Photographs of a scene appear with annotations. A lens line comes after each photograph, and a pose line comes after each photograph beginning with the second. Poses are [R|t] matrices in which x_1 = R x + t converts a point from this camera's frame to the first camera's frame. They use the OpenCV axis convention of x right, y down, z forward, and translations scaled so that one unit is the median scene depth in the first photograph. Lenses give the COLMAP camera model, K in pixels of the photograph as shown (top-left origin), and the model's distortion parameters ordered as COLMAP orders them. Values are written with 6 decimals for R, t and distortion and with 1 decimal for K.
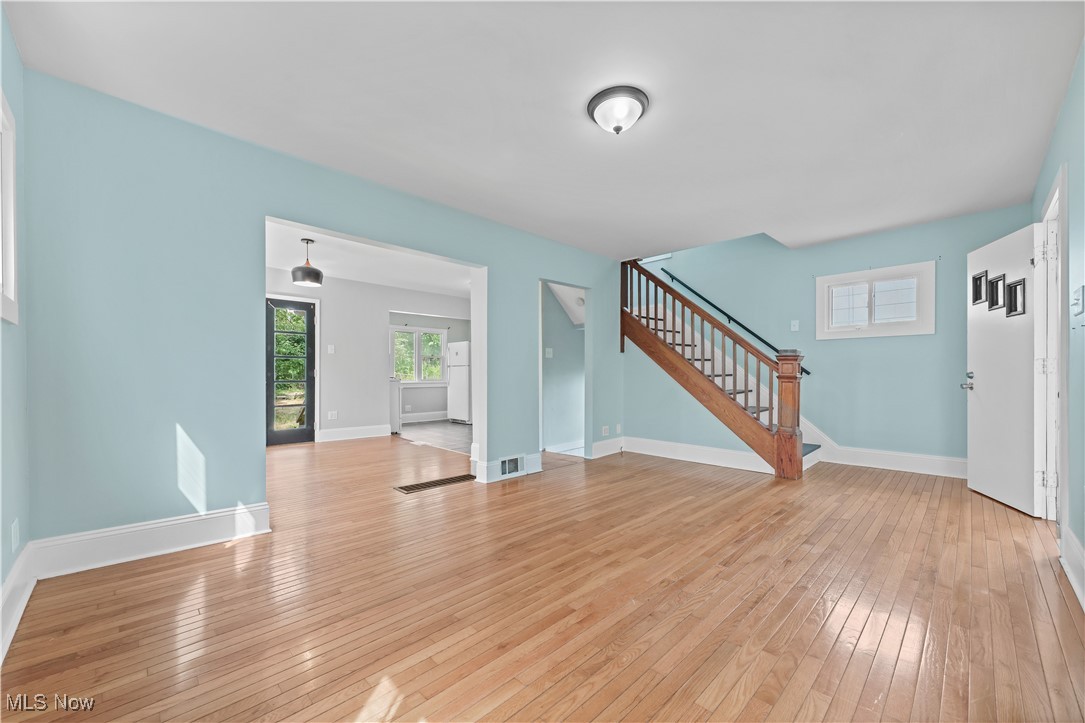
lens RADIAL K [[436.6, 0, 533.4], [0, 436.6, 379.3], [0, 0, 1]] dist [-0.011056, -0.000174]
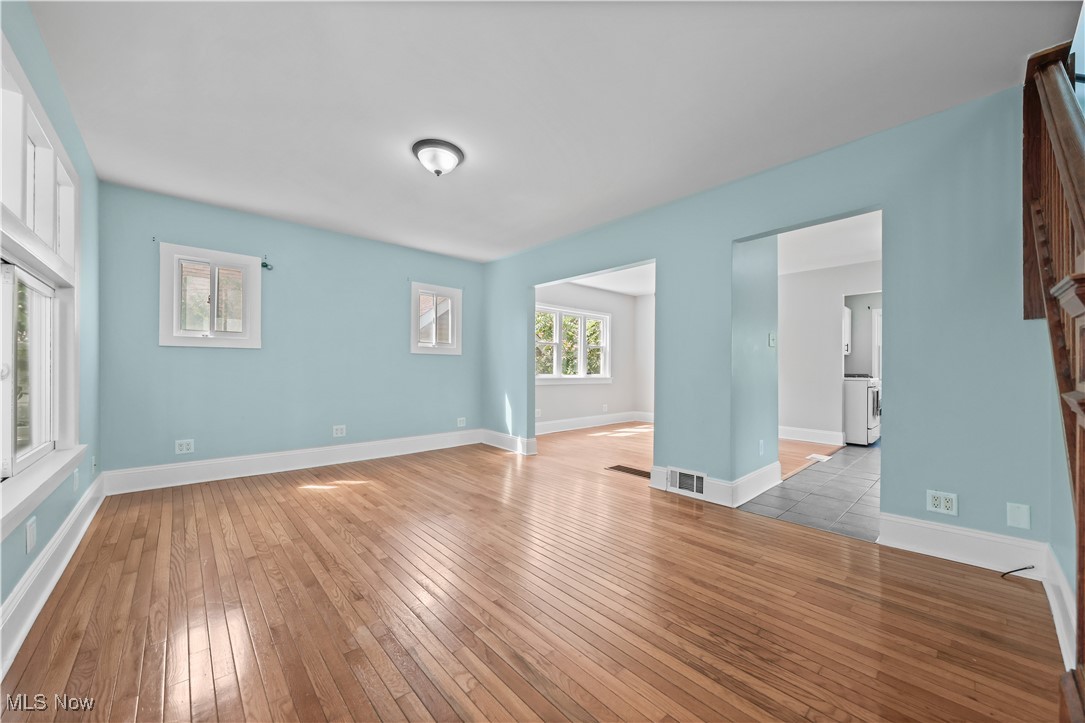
lens RADIAL K [[398.2, 0, 541.0], [0, 398.2, 363.2], [0, 0, 1]] dist [-0.000378, 0.000106]
pose [[-0.038427, -0.011436, -0.999196, 0.851589], [-0.014665, 0.999833, -0.010879, -0.020640], [0.999154, 0.014235, -0.038588, 0.867580]]
